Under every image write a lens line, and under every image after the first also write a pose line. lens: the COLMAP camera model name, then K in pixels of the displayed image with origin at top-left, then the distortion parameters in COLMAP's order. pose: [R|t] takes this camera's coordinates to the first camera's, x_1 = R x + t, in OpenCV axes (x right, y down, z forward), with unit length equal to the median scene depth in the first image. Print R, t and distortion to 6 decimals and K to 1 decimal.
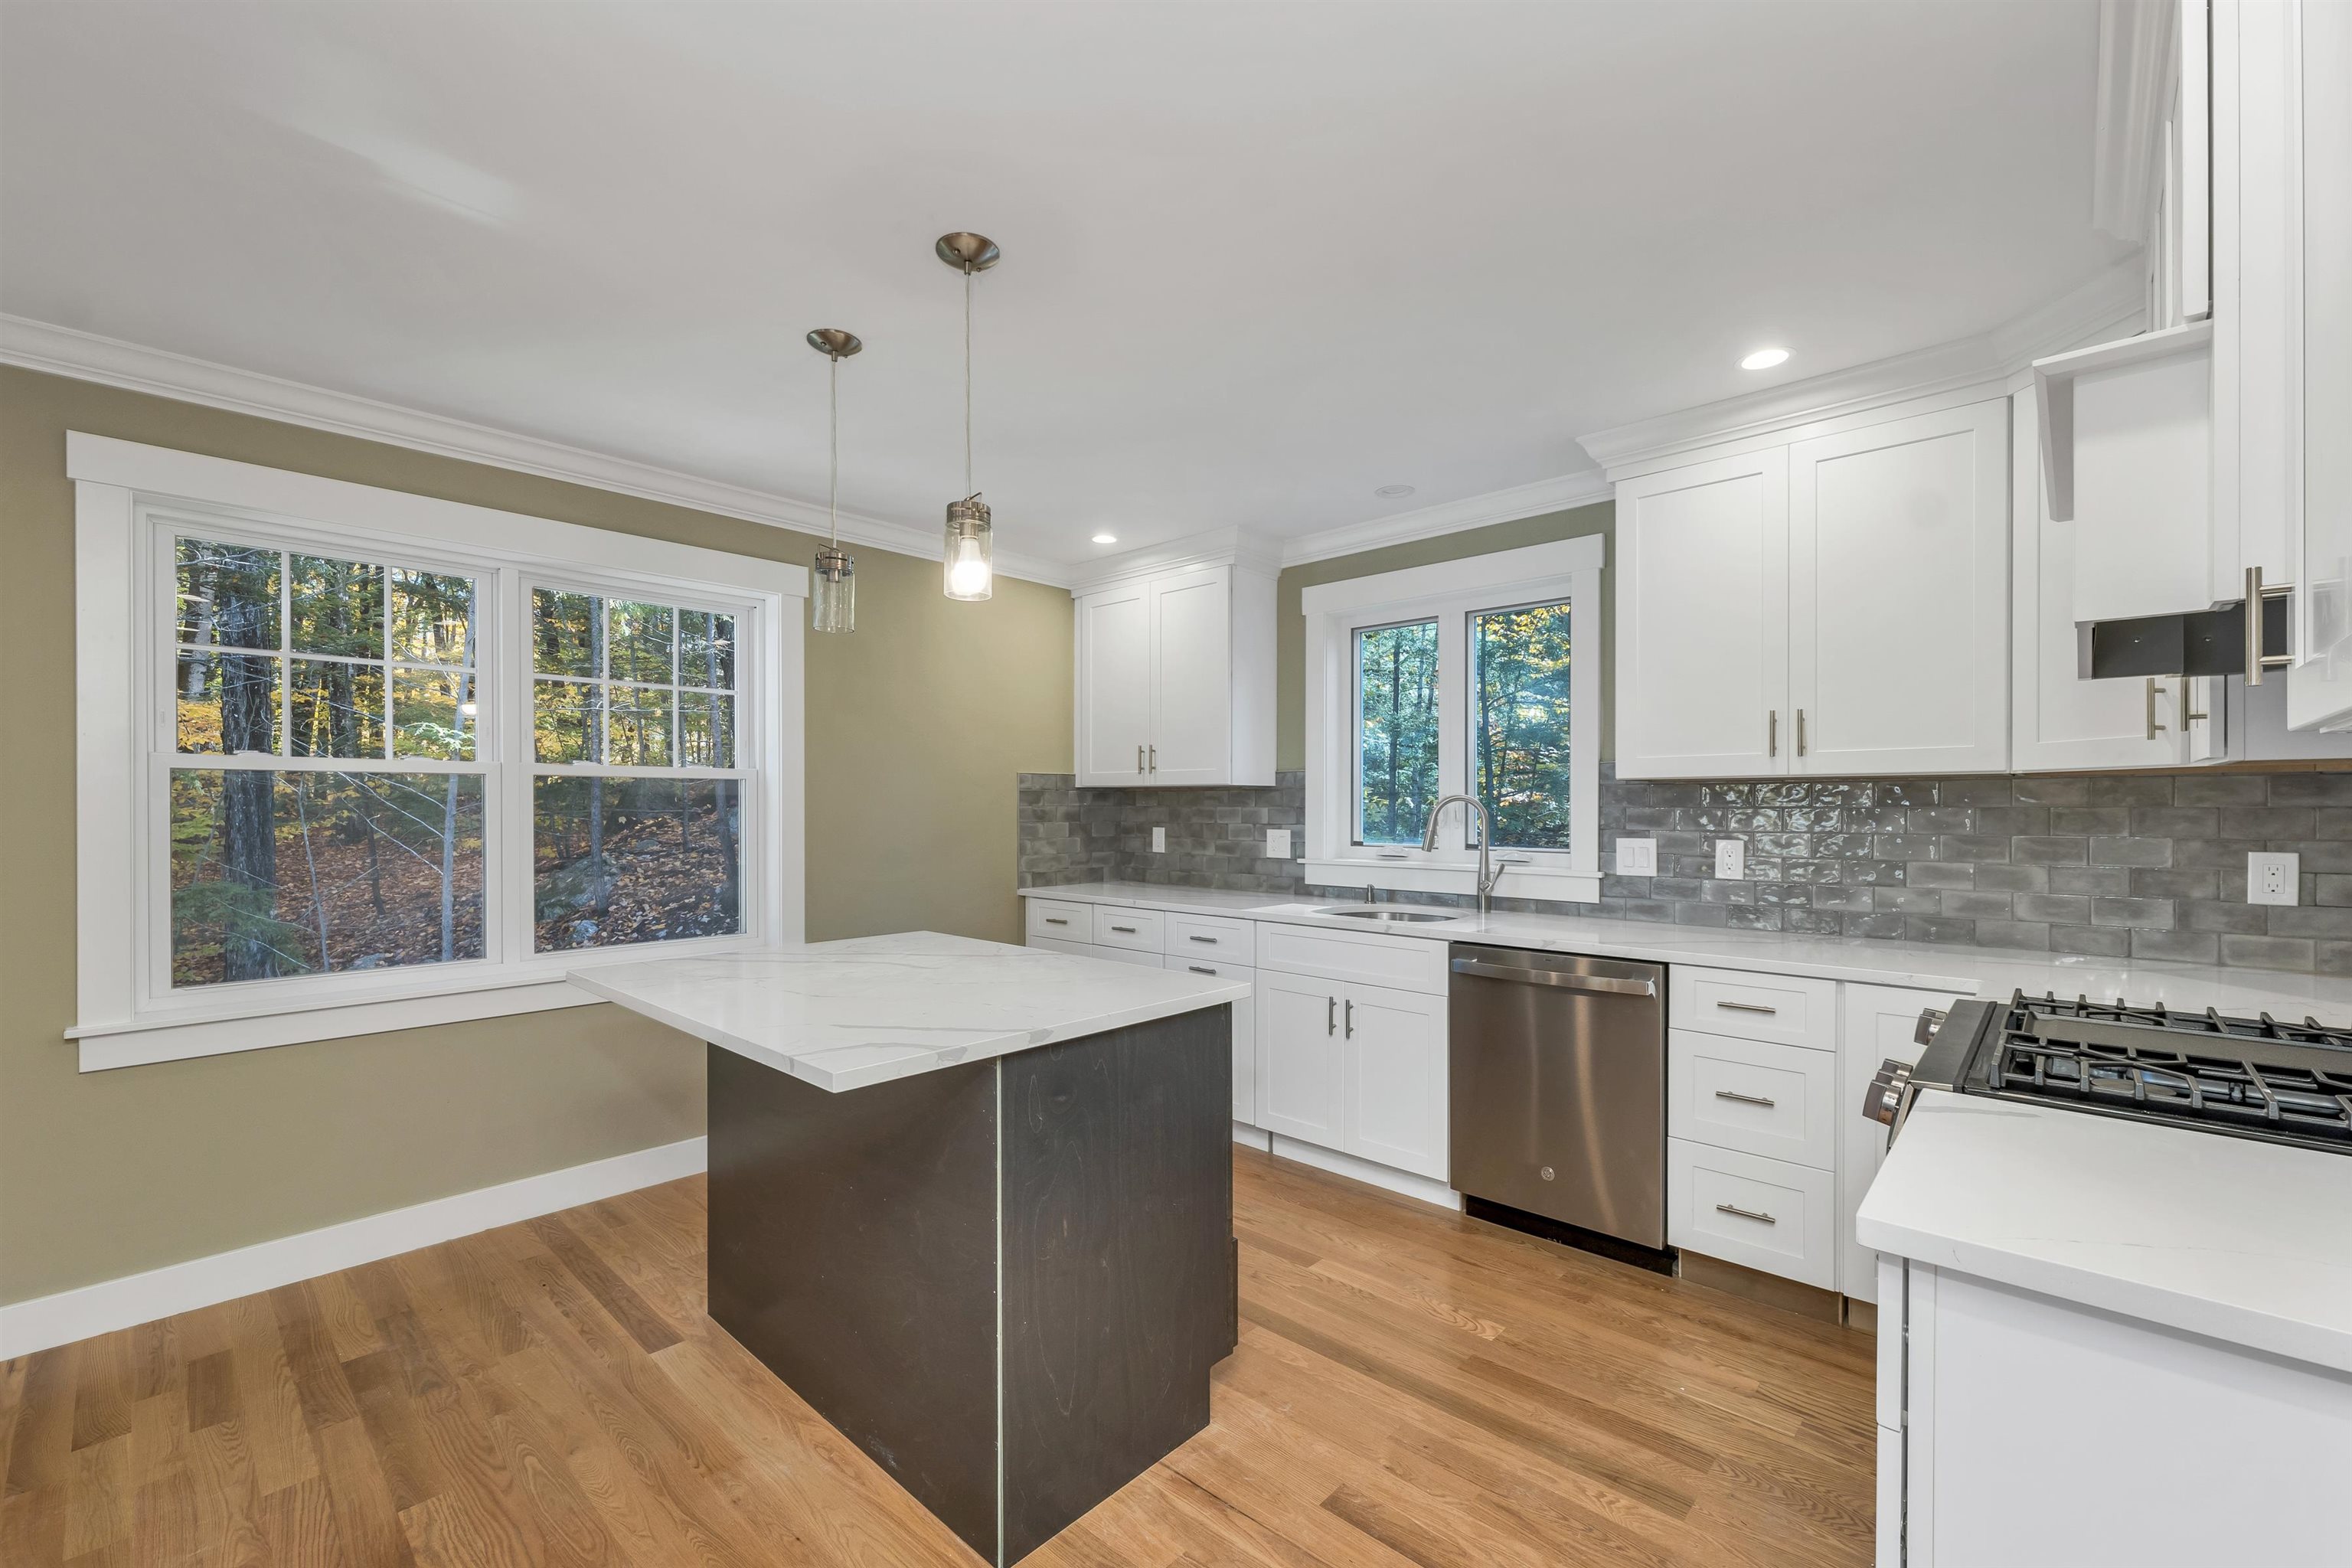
lens RADIAL K [[995.2, 0, 1172.1], [0, 995.2, 801.3], [0, 0, 1]] dist [0.001644, -0.000159]
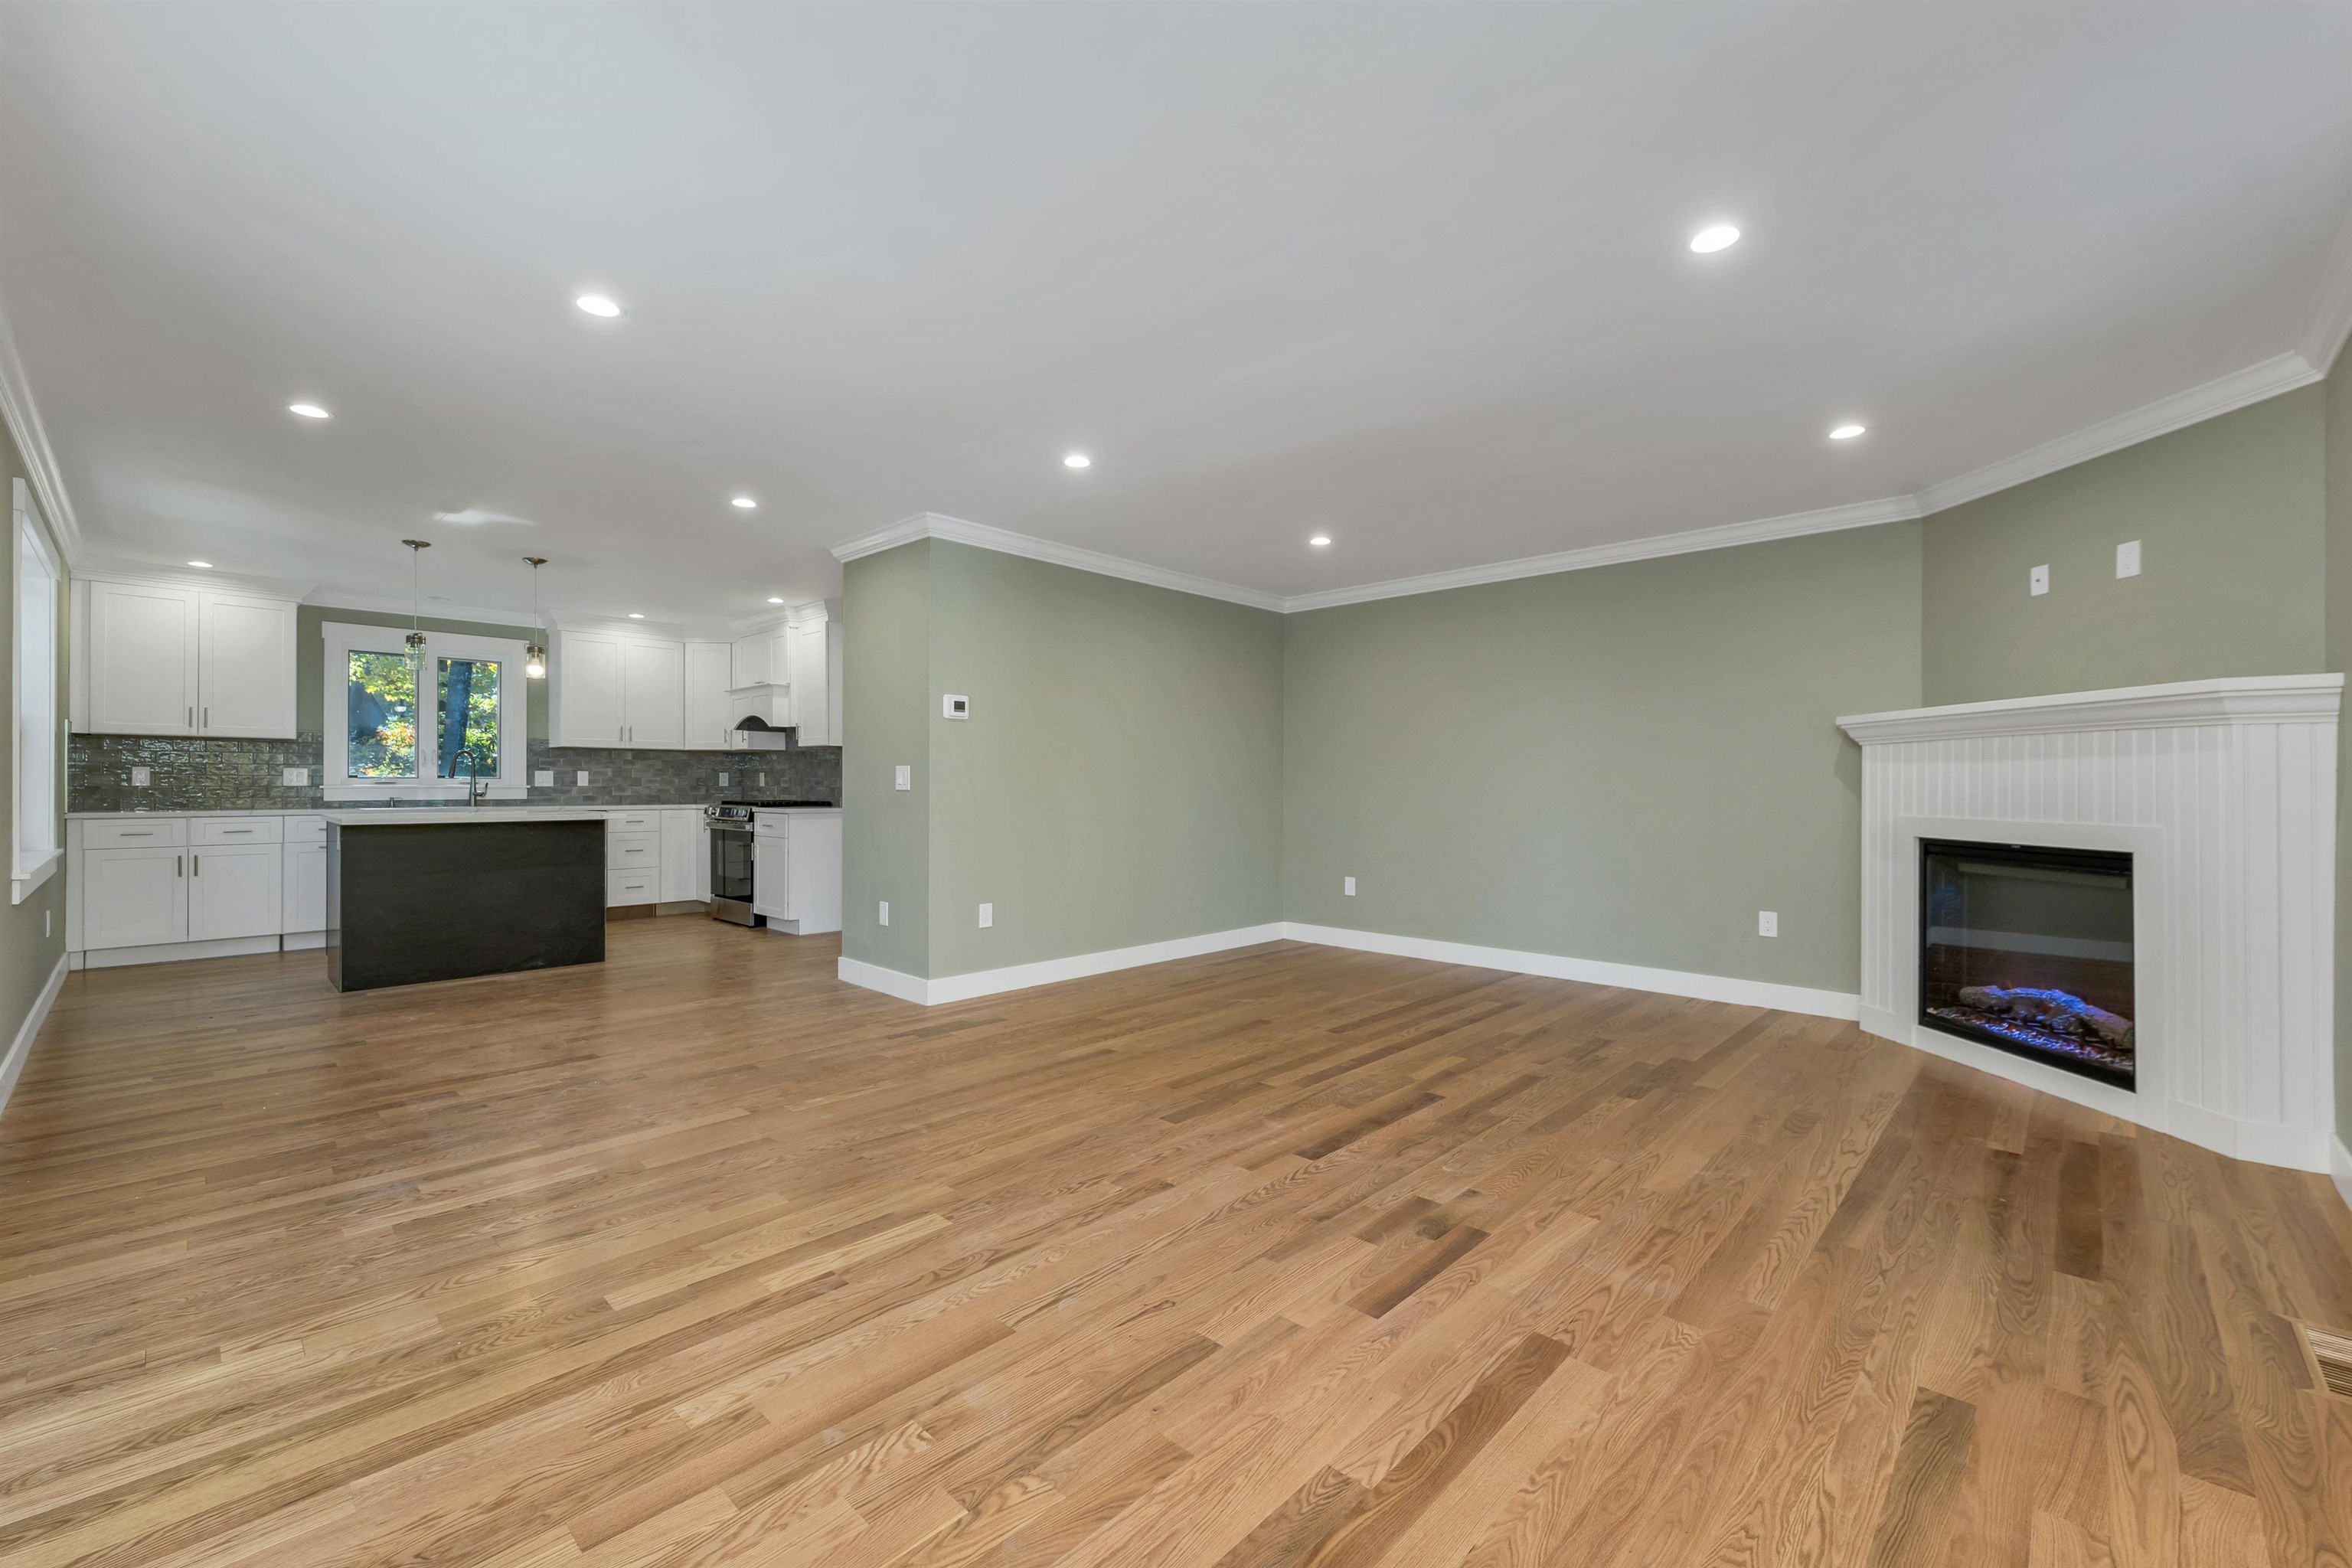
lens RADIAL K [[976.5, 0, 1170.3], [0, 976.5, 789.9], [0, 0, 1]] dist [0.000128, -0.001088]
pose [[0.004186, -0.005423, 0.999977, -1.754404], [-0.006924, 0.999961, 0.005451, 0.055065], [-0.999967, -0.006946, 0.004149, -0.495594]]
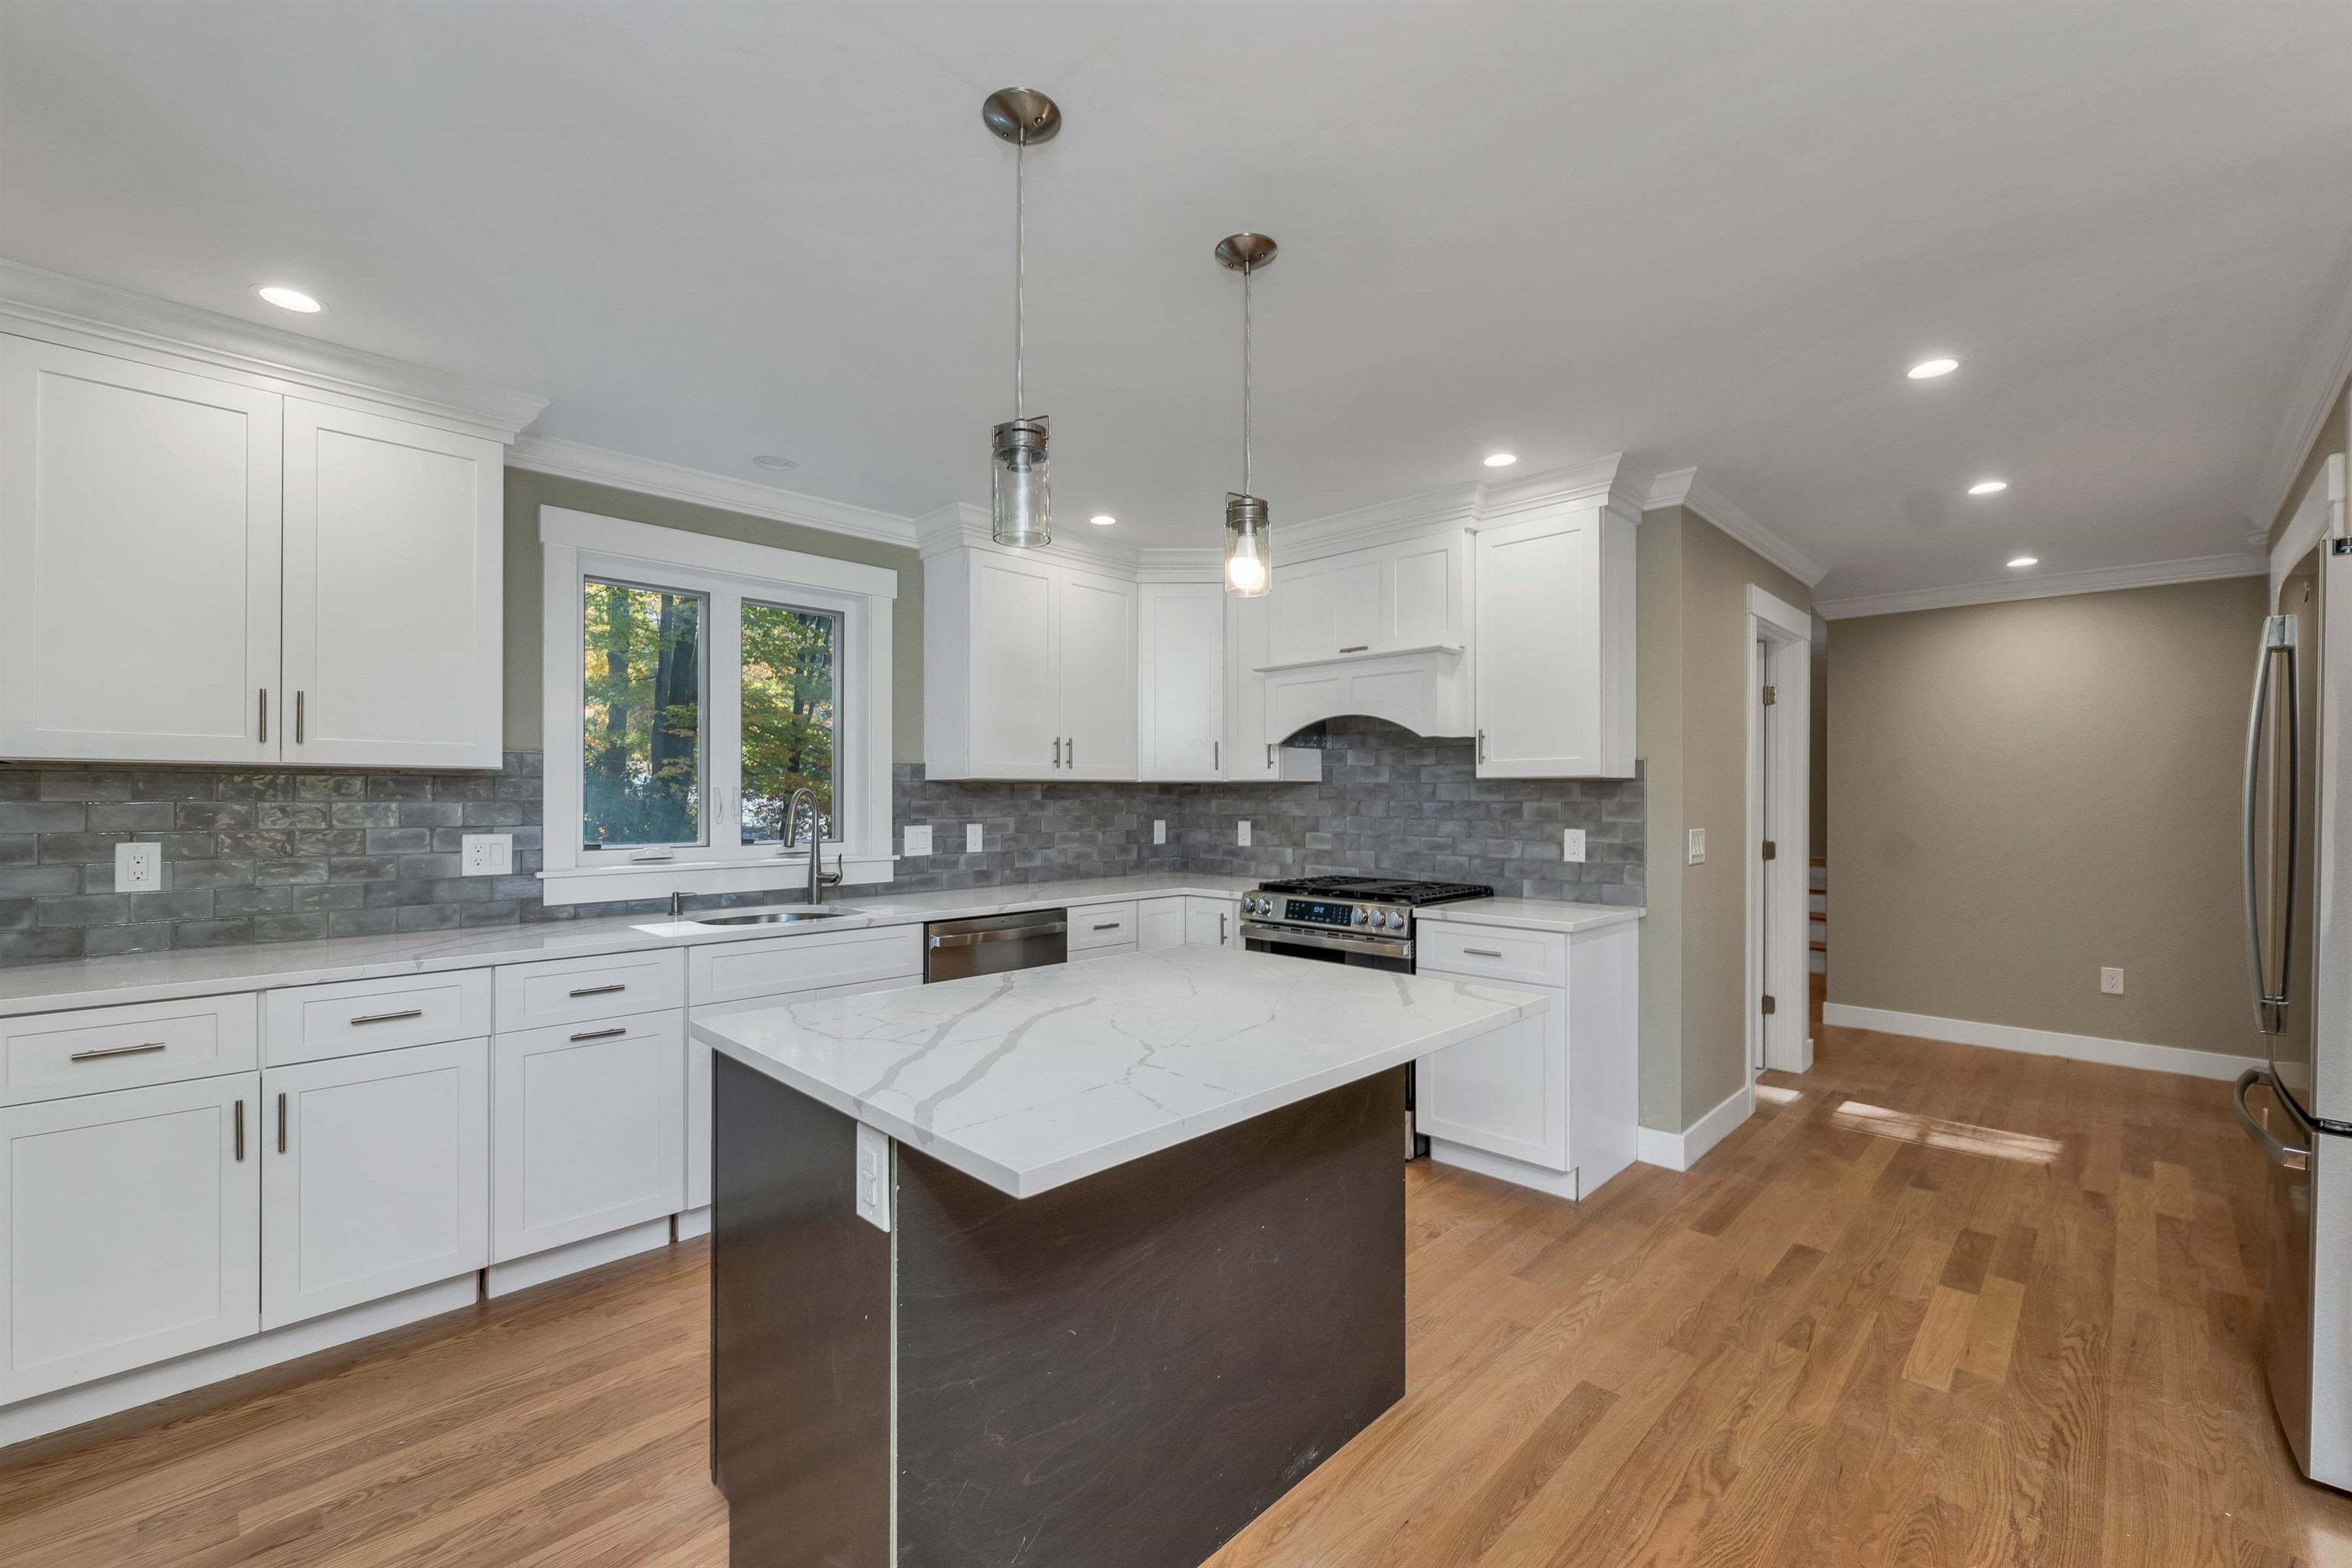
lens RADIAL K [[979.2, 0, 1142.4], [0, 979.2, 798.5], [0, 0, 1]] dist [0.000411, -0.000489]
pose [[0.029471, -0.001128, 0.999565, -0.683930], [-0.003904, 0.999992, 0.001244, 0.000706], [-0.999558, -0.003939, 0.029467, 0.627502]]
